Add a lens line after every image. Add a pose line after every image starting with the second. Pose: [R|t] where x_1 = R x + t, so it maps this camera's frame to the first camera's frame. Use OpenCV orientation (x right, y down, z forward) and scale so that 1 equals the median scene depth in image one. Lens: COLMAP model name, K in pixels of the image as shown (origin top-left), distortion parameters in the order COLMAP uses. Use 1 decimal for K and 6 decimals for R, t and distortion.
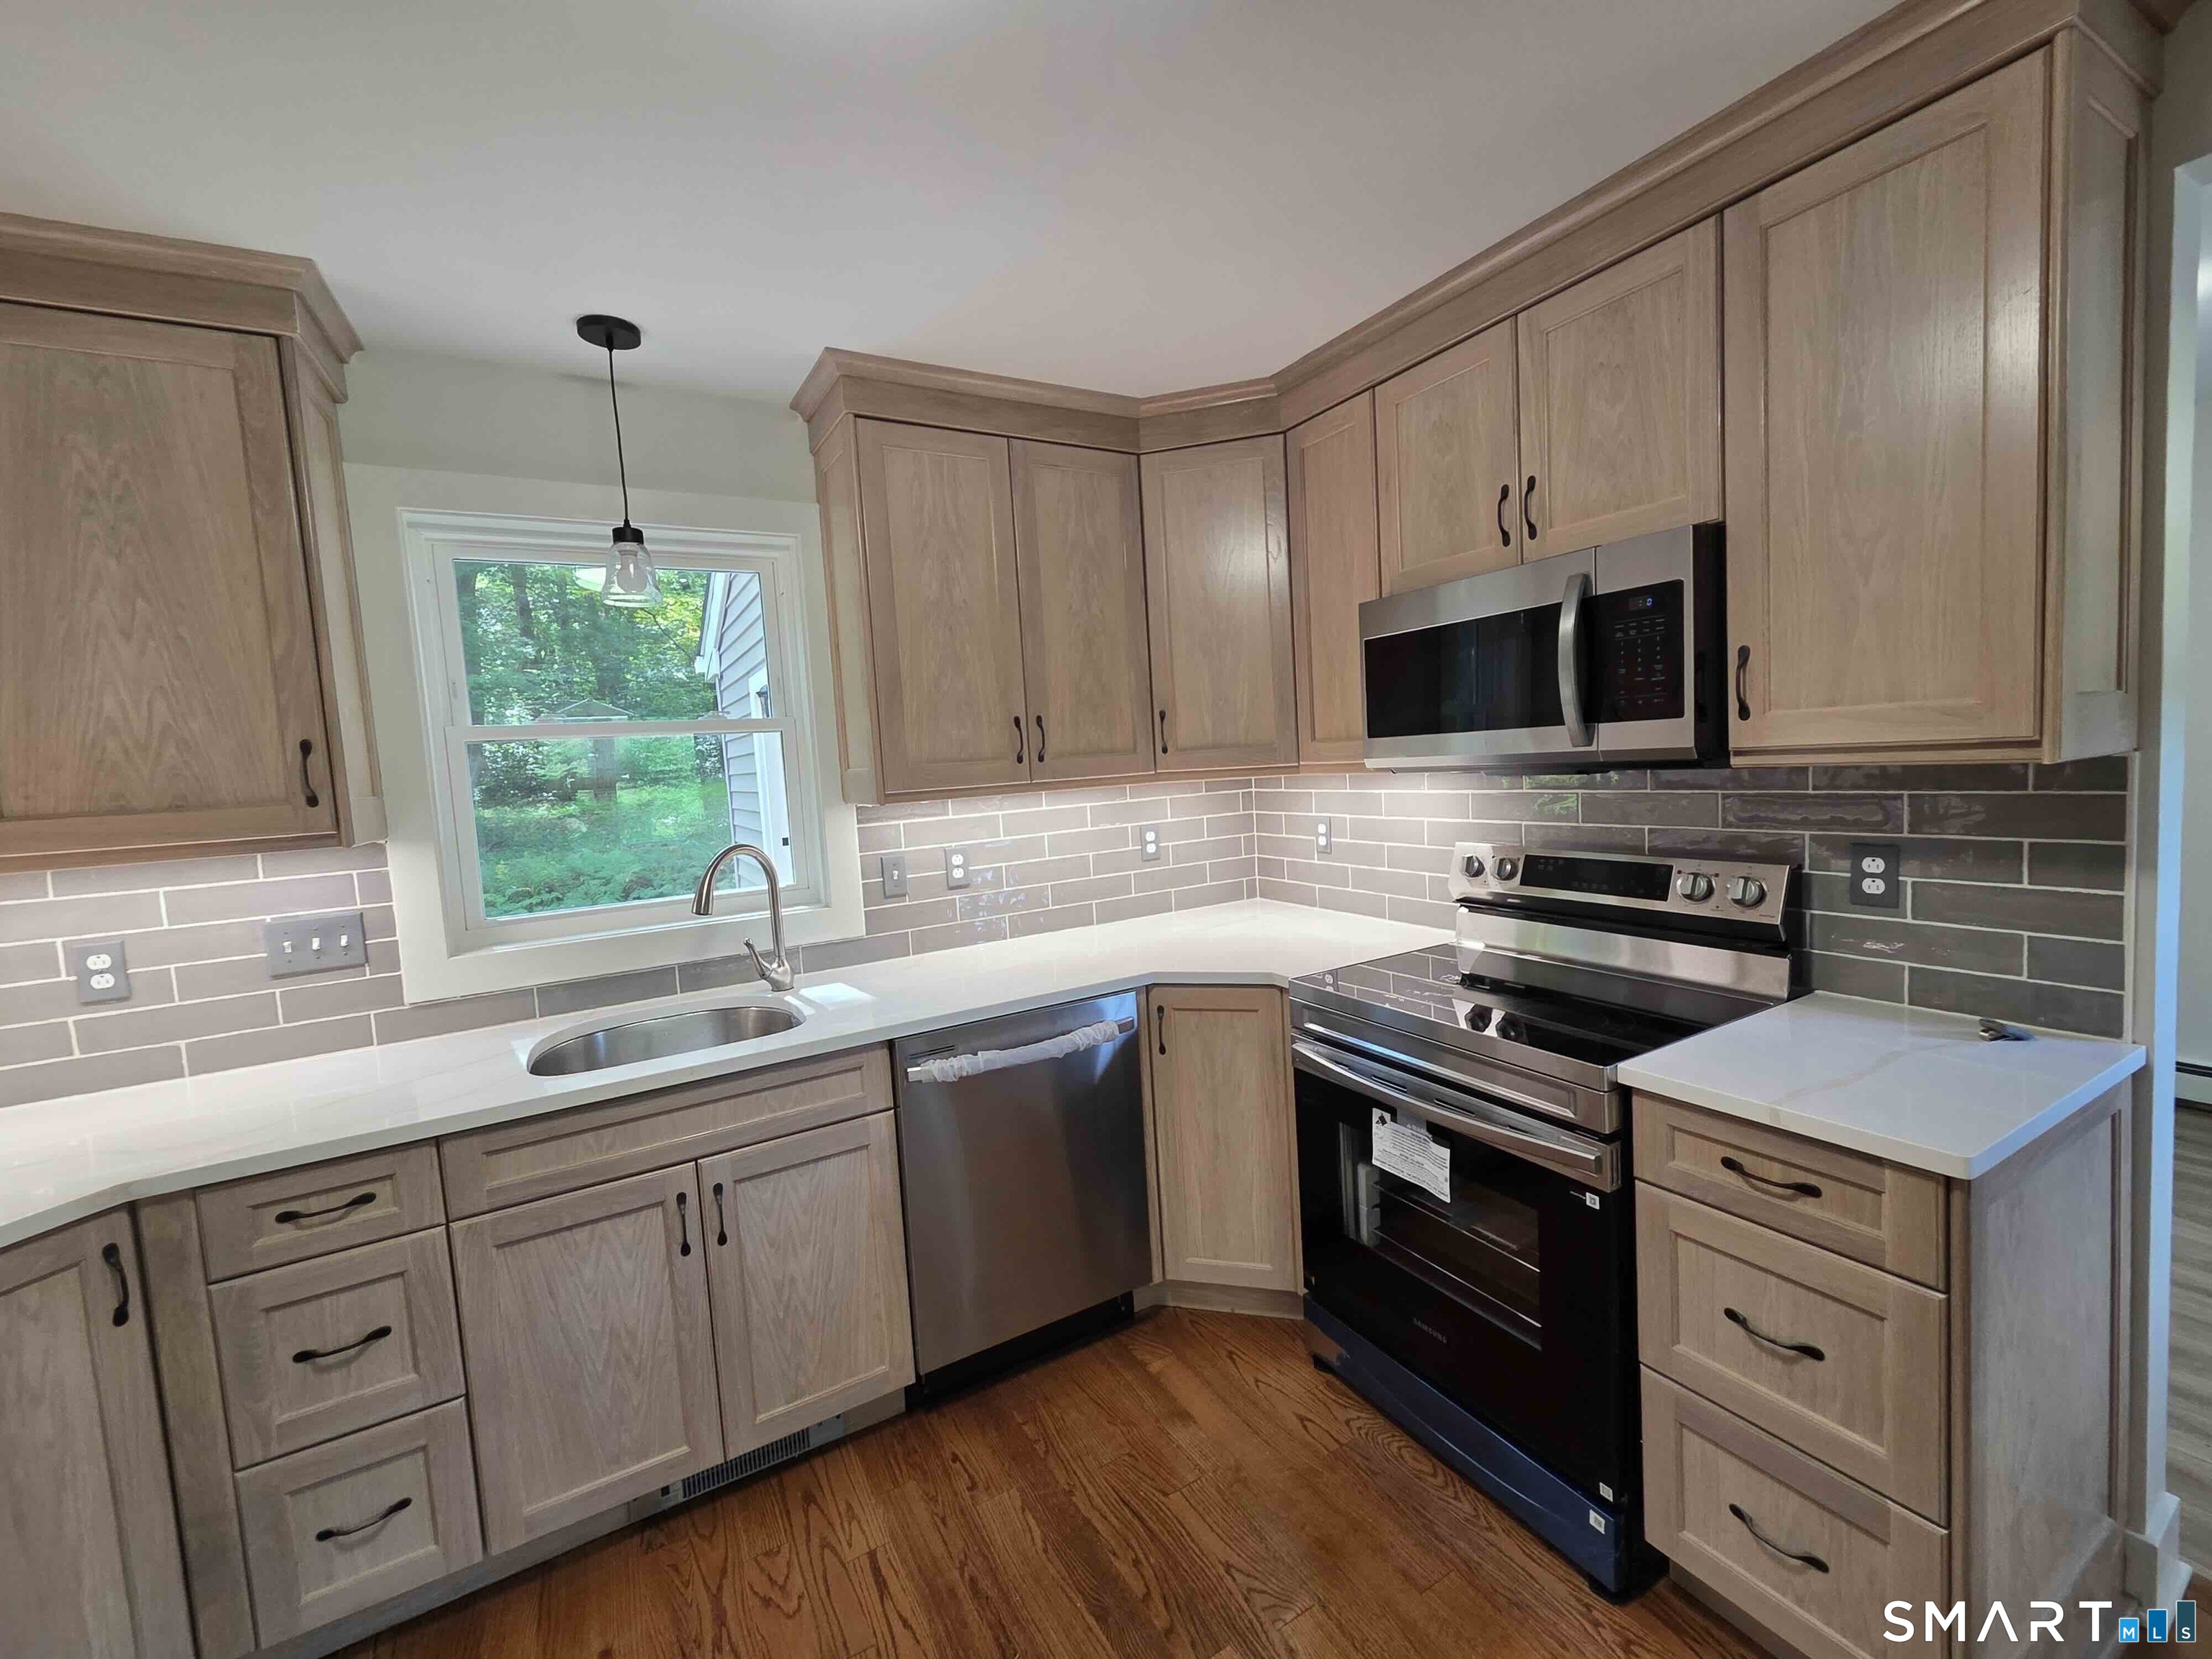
lens RADIAL K [[907.5, 0, 1092.8], [0, 907.5, 815.4], [0, 0, 1]] dist [-0.001967, -0.000036]
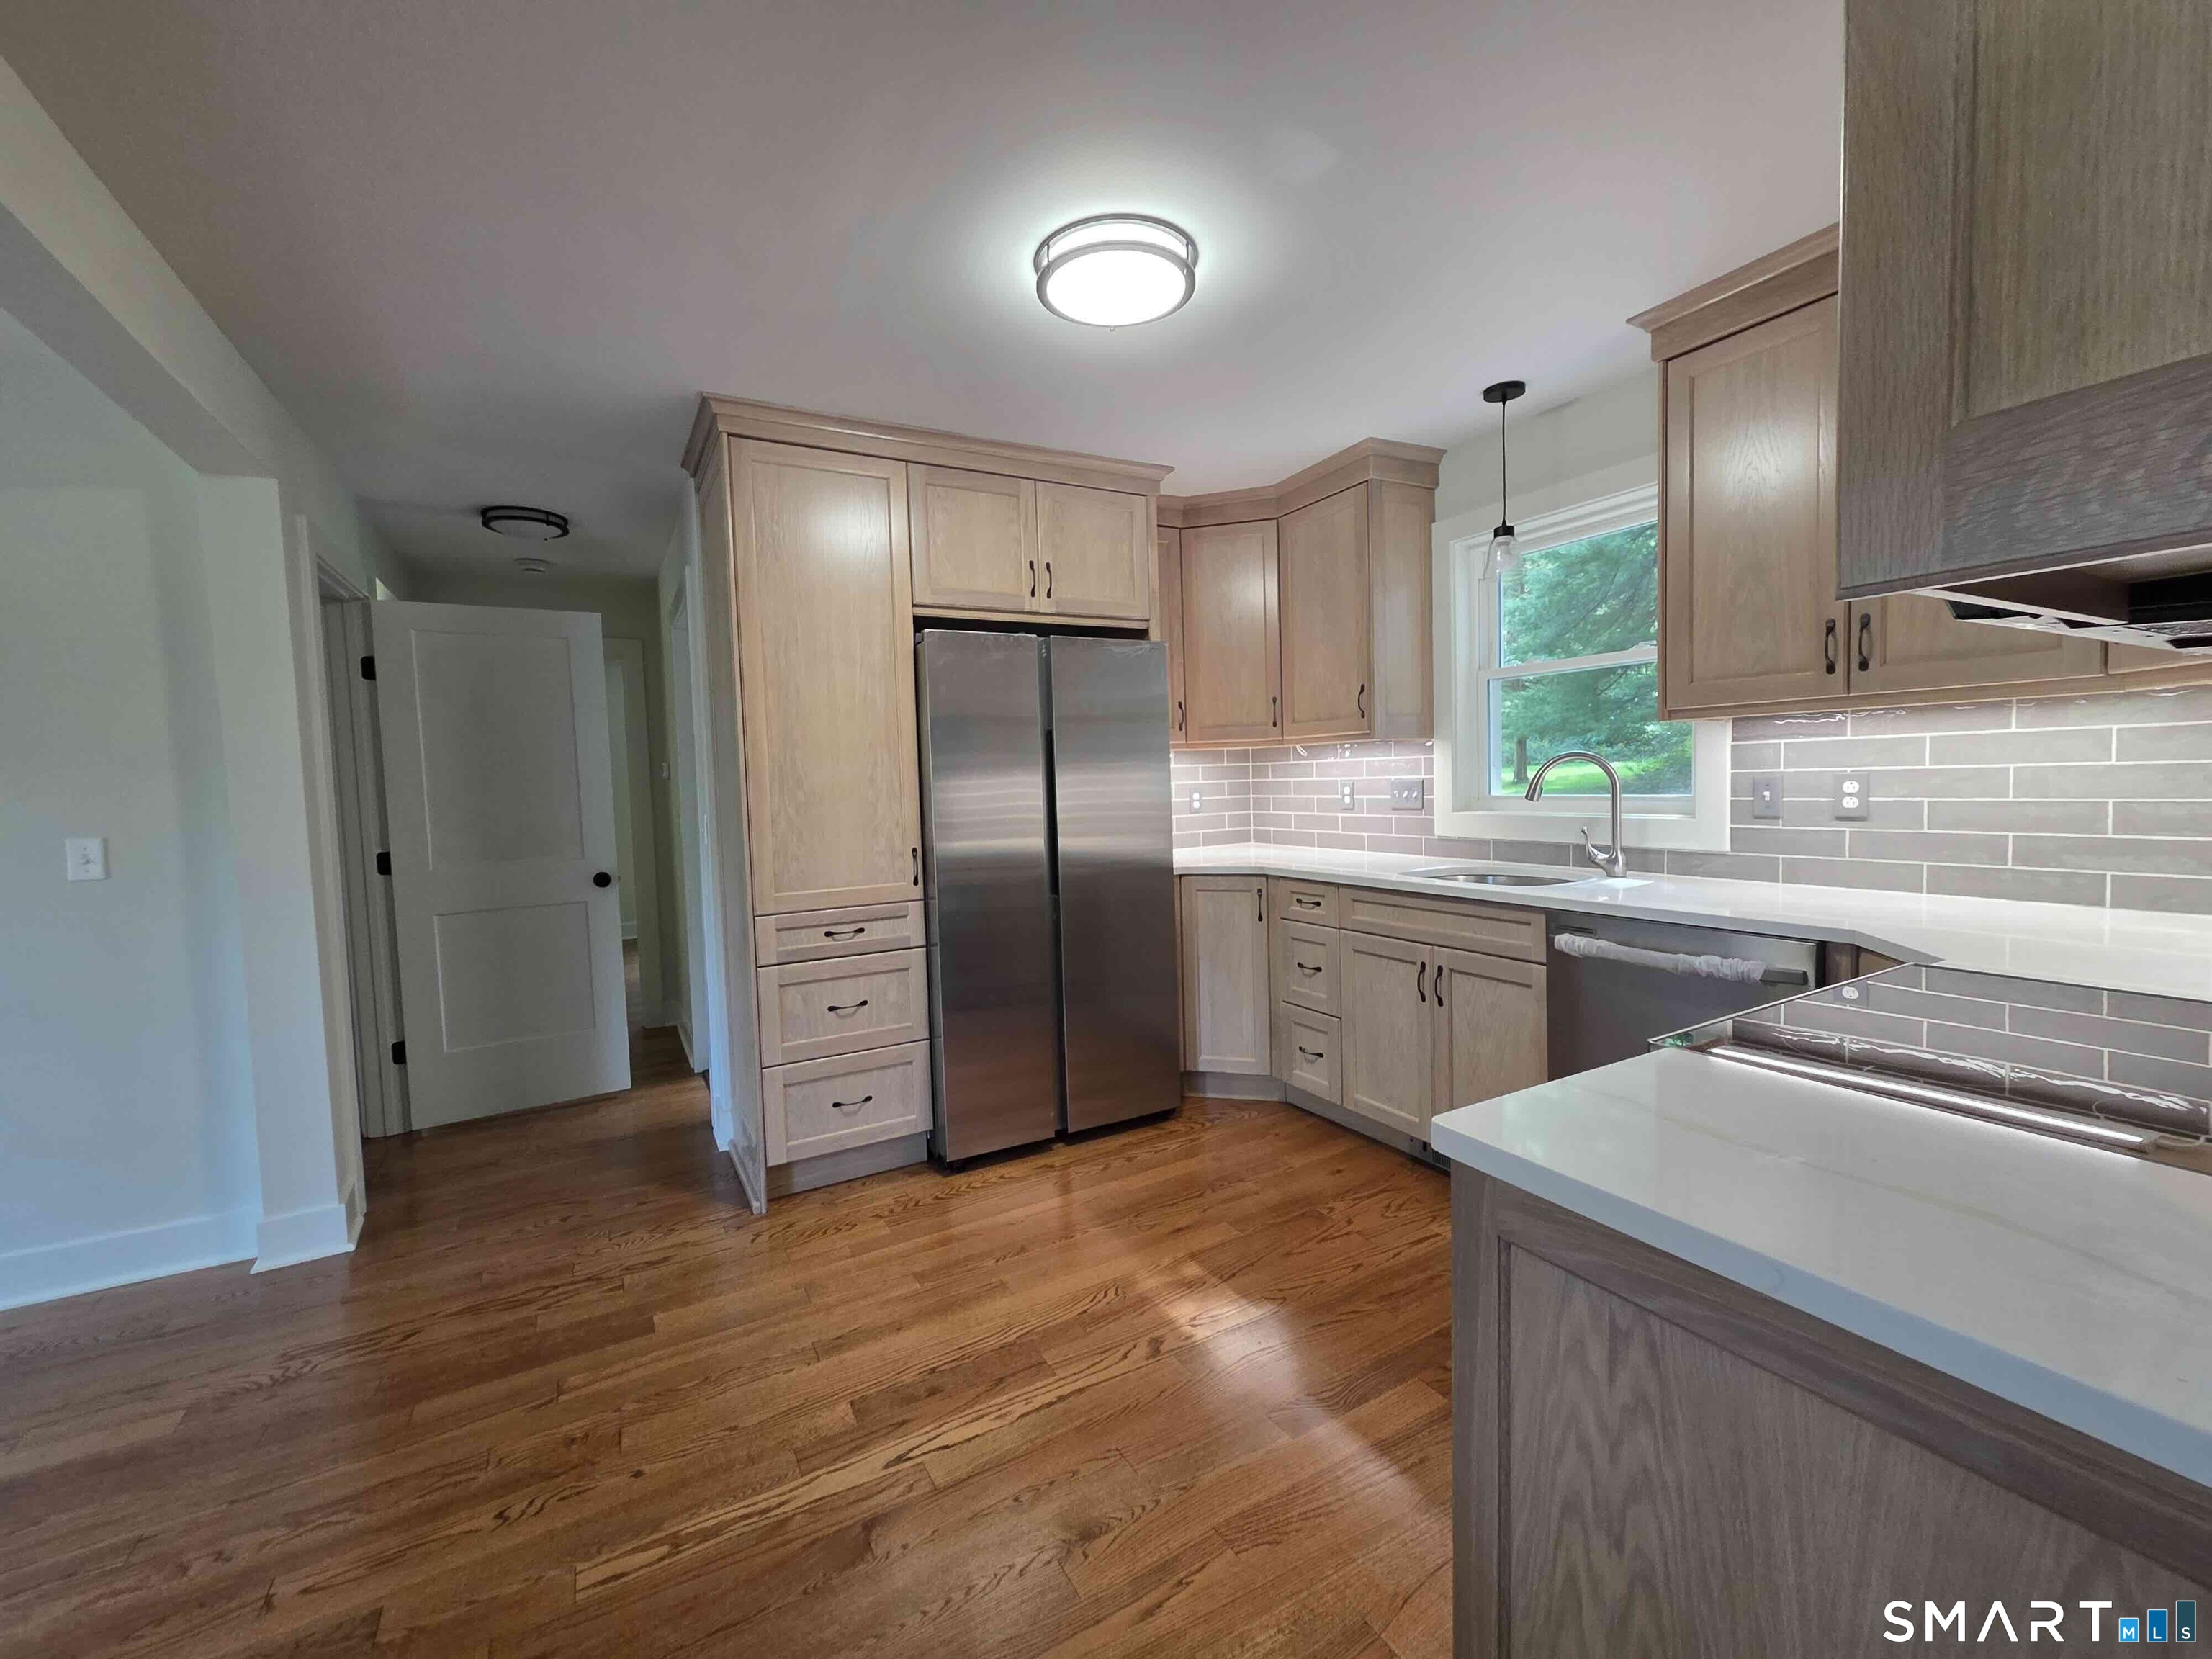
lens RADIAL K [[907.5, 0, 1118.9], [0, 907.5, 815.7], [0, 0, 1]] dist [-0.001967, -0.000036]
pose [[0.003277, 0.103739, -0.994599, 0.995014], [-0.032468, 0.994091, 0.103579, 0.012194], [0.999467, 0.031953, 0.006626, 0.402808]]
